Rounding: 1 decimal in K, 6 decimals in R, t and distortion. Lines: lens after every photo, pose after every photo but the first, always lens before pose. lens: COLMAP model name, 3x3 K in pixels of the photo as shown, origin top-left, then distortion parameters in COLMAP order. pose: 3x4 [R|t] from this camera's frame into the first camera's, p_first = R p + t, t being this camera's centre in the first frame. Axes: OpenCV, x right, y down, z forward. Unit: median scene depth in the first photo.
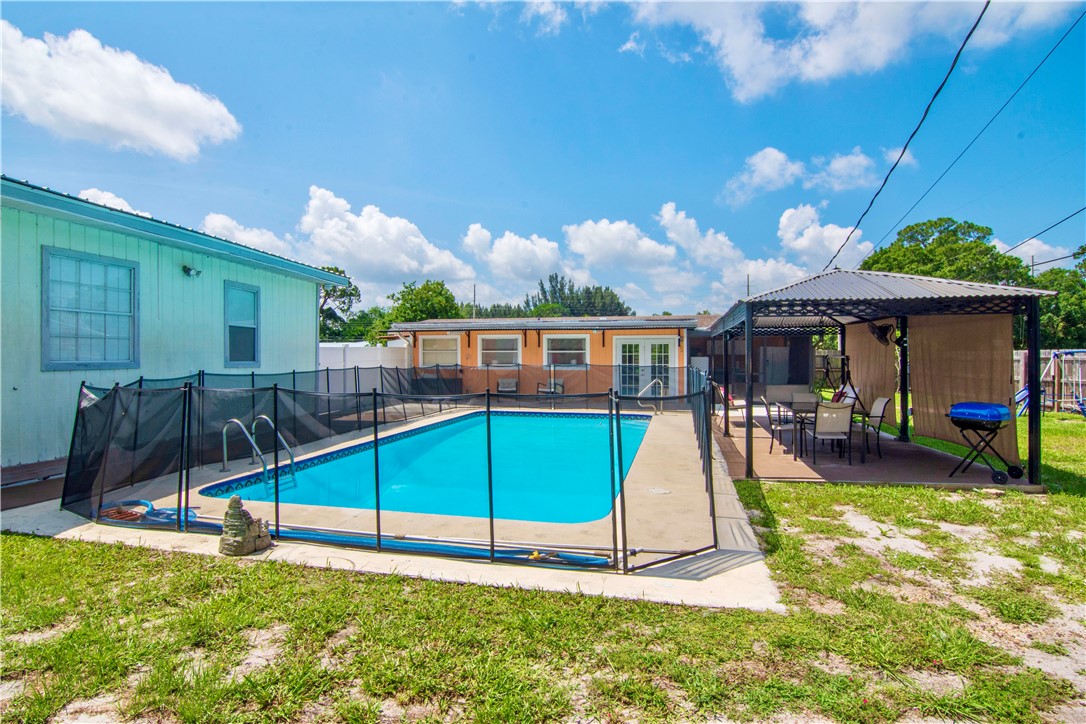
lens RADIAL K [[558.6, 0, 523.8], [0, 558.6, 352.0], [0, 0, 1]] dist [0.000481, 0.000122]
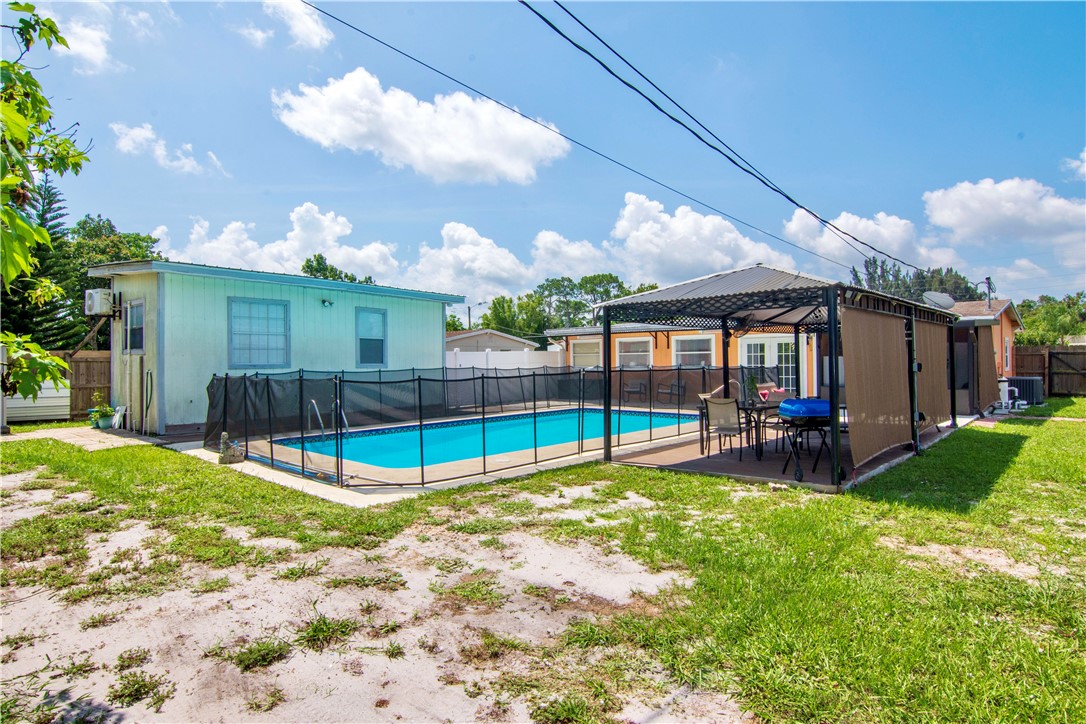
lens RADIAL K [[595.7, 0, 541.3], [0, 595.7, 346.9], [0, 0, 1]] dist [-0.004508, -0.000930]
pose [[0.867910, -0.021619, -0.496251, 0.345608], [0.013767, 0.999716, -0.019476, 0.005715], [0.496531, 0.010072, 0.867961, -0.047504]]
